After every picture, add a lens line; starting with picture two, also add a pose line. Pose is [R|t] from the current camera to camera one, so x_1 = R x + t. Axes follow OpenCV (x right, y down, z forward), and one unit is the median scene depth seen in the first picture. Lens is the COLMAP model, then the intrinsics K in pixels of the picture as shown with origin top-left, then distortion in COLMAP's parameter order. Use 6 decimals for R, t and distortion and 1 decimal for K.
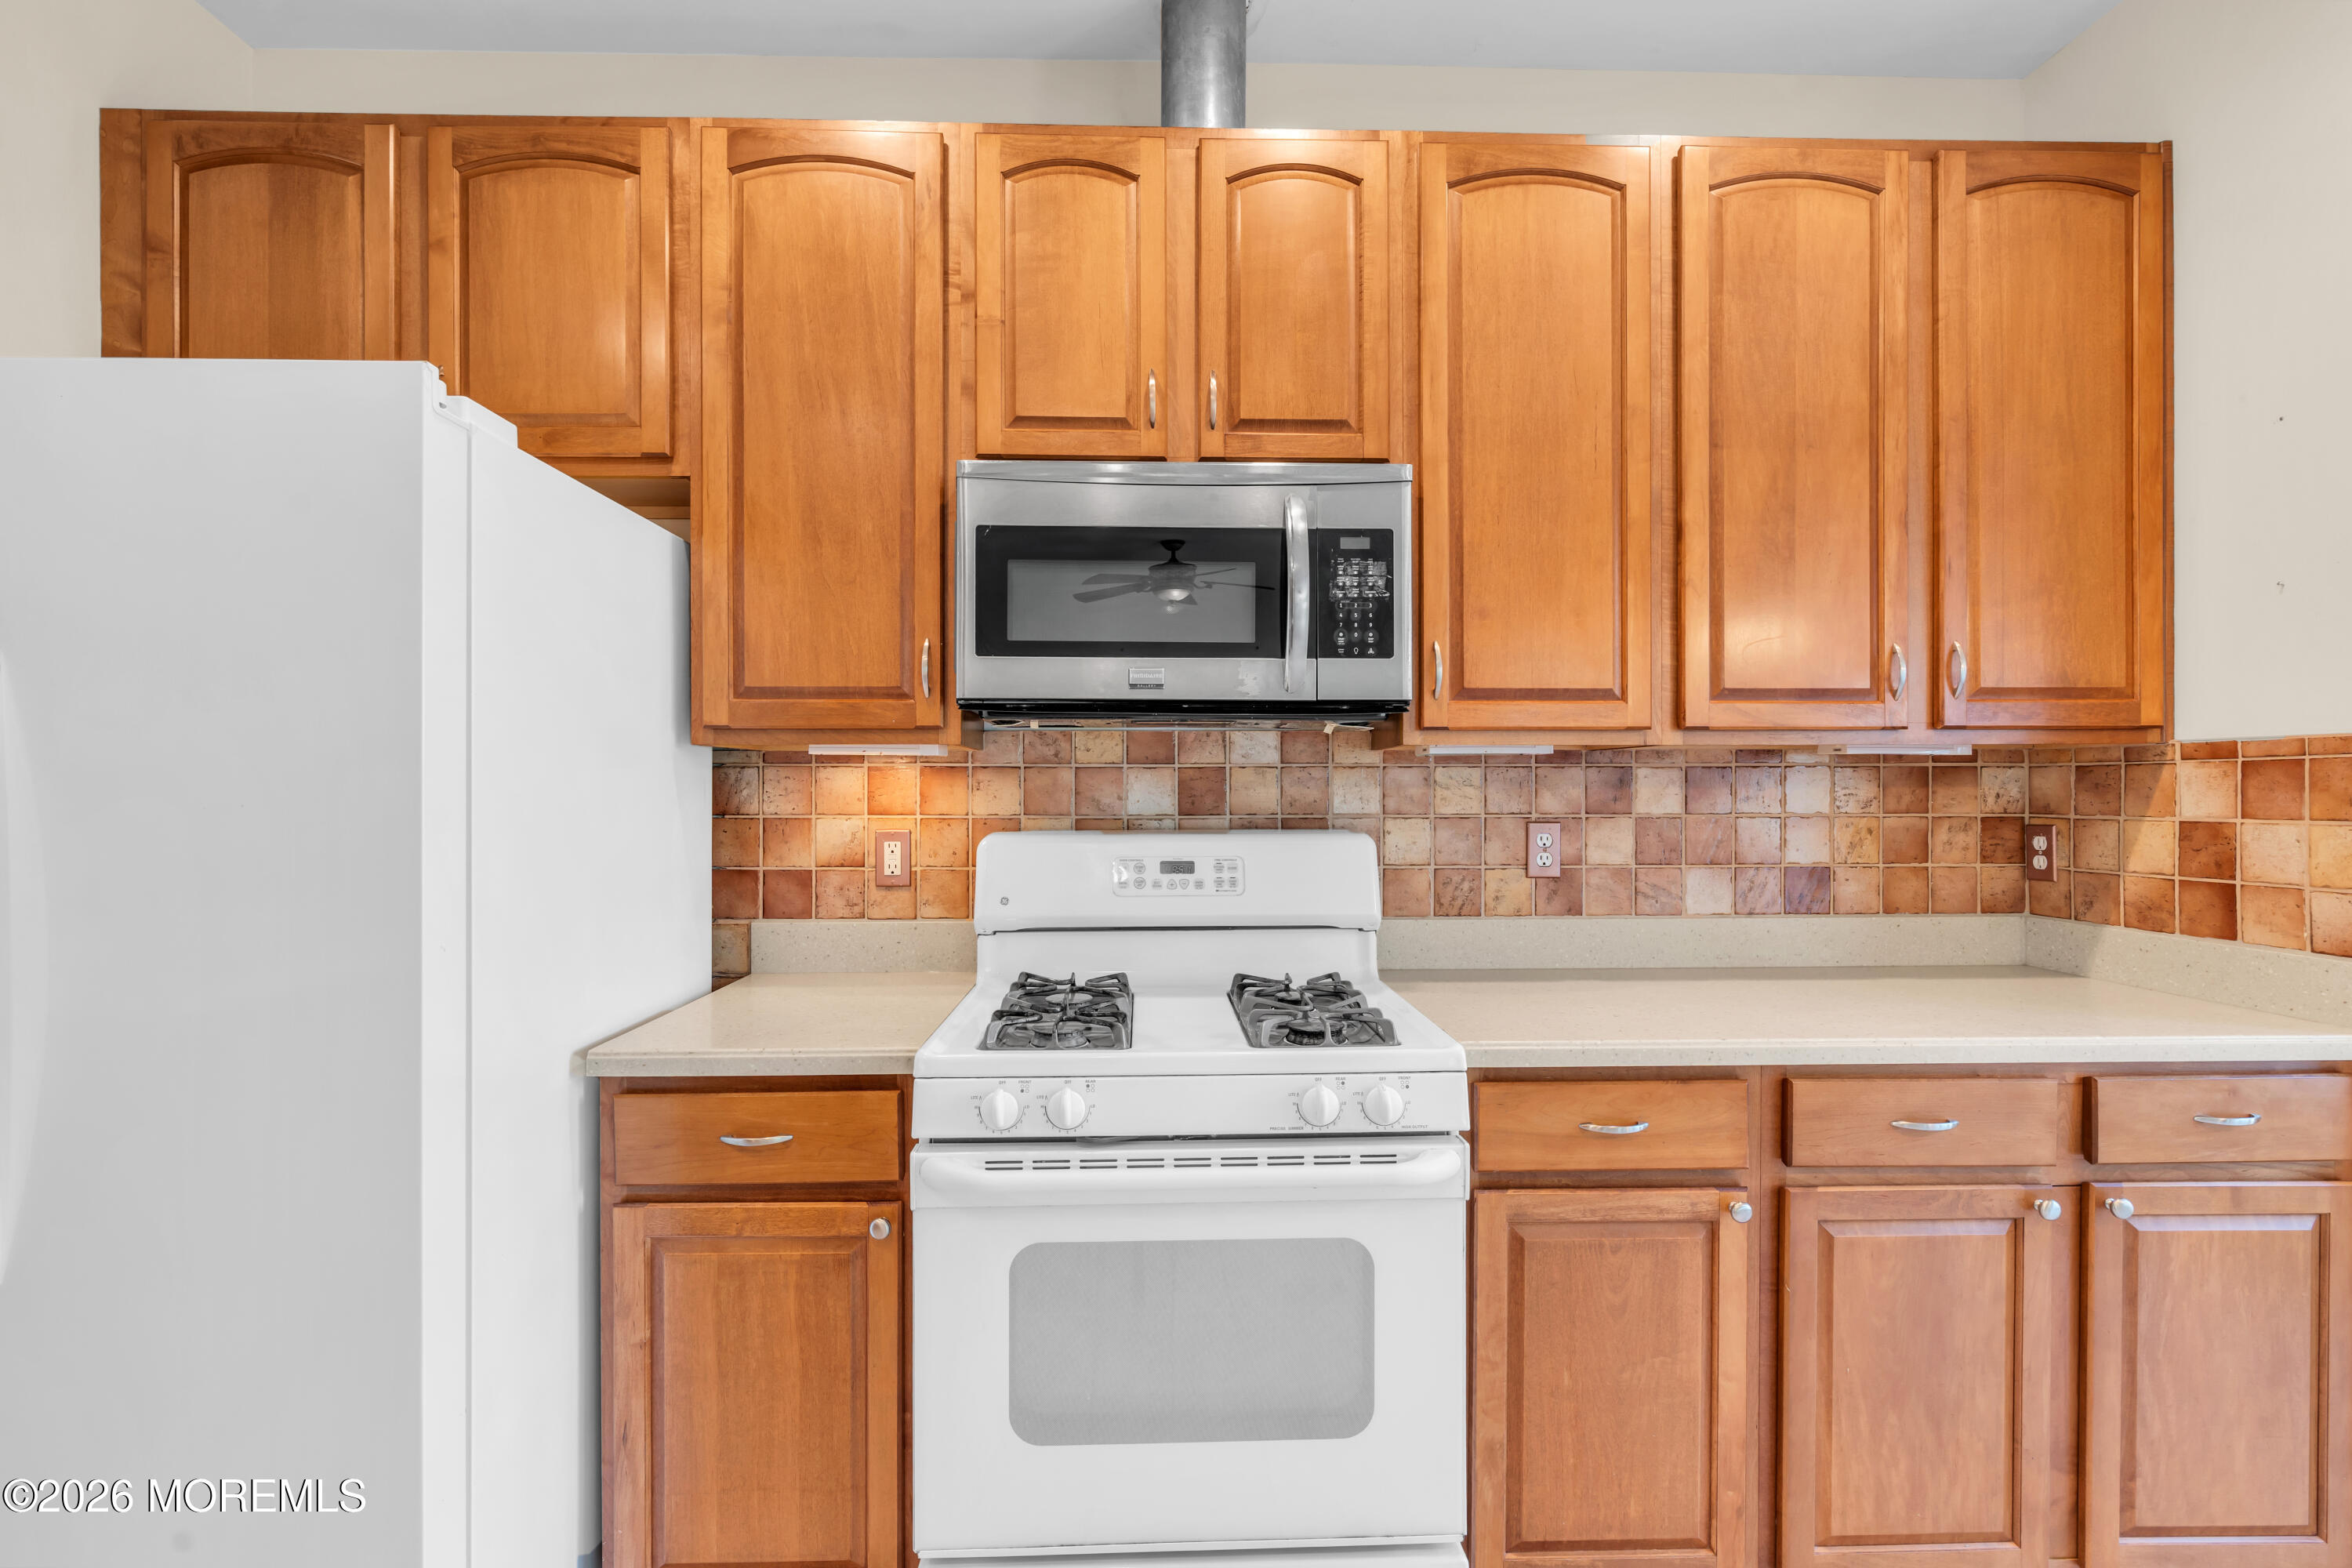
lens RADIAL K [[1073.2, 0, 1173.7], [0, 1073.2, 787.4], [0, 0, 1]] dist [-0.015934, 0.006278]
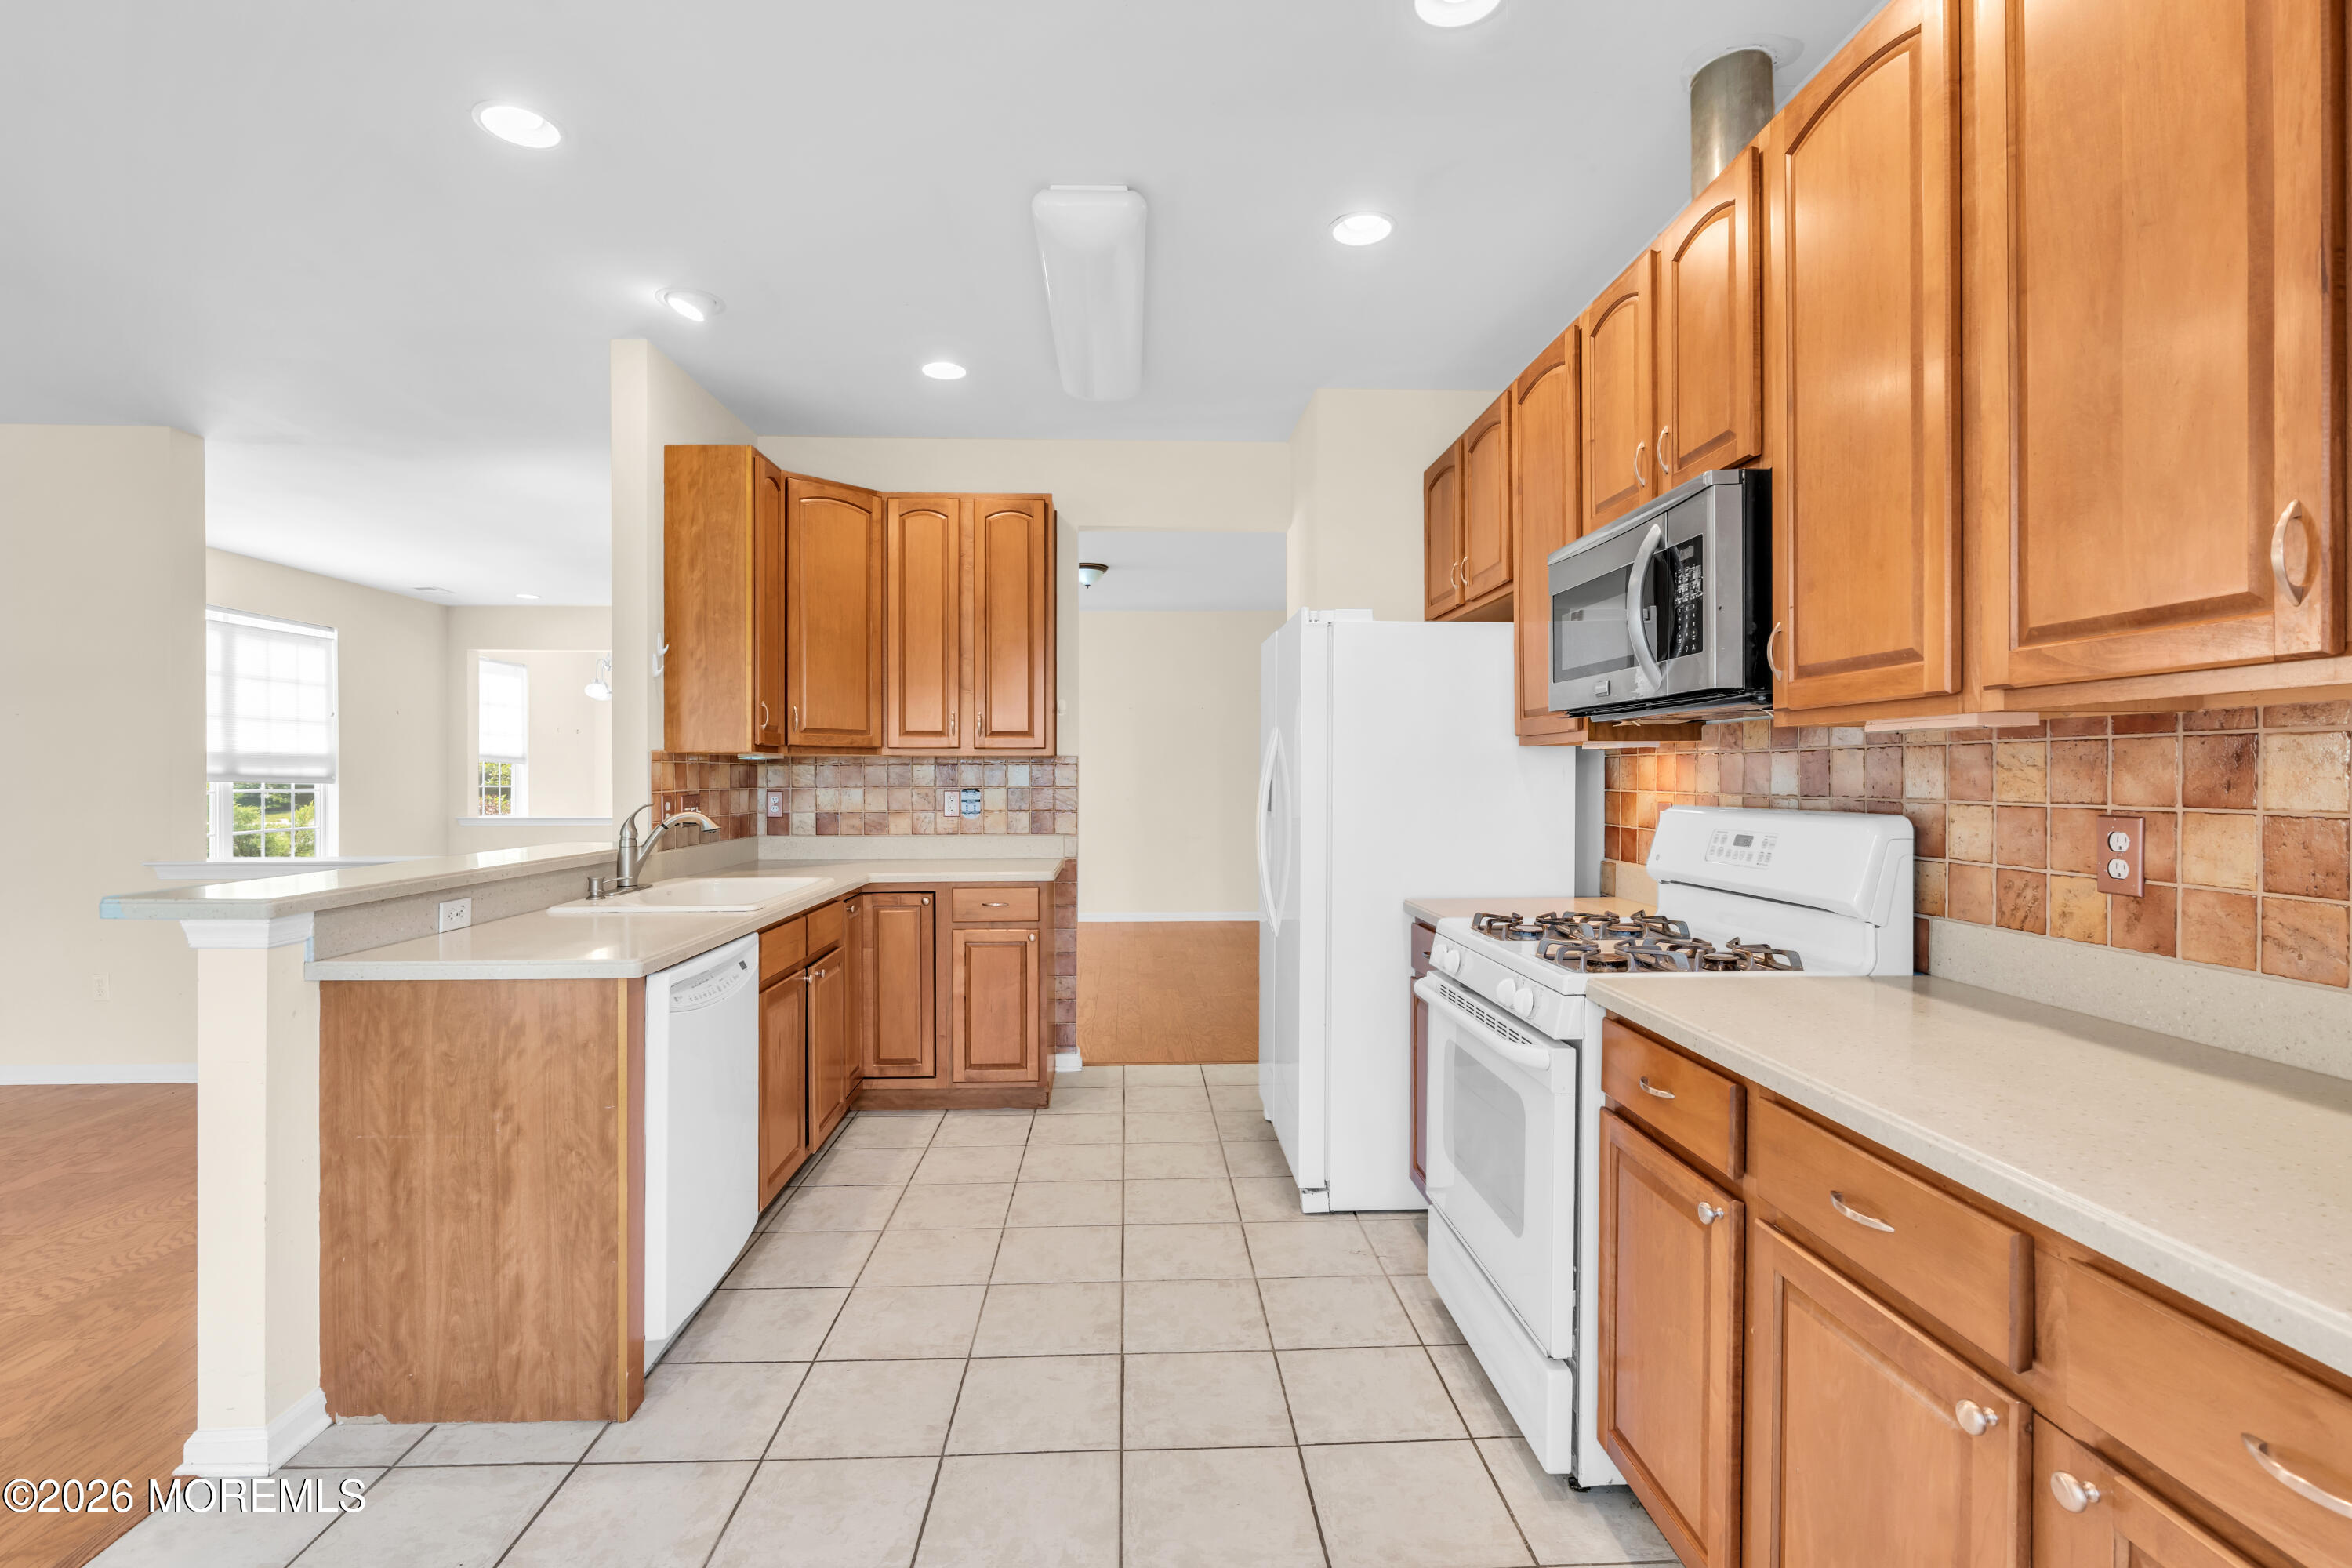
lens RADIAL K [[1063.8, 0, 1168.5], [0, 1063.8, 777.1], [0, 0, 1]] dist [-0.014500, 0.005197]
pose [[0.010159, 0.002757, -0.999945, 1.213049], [0.002402, 0.999993, 0.002782, 0.003164], [0.999946, -0.002430, 0.010152, 0.418556]]
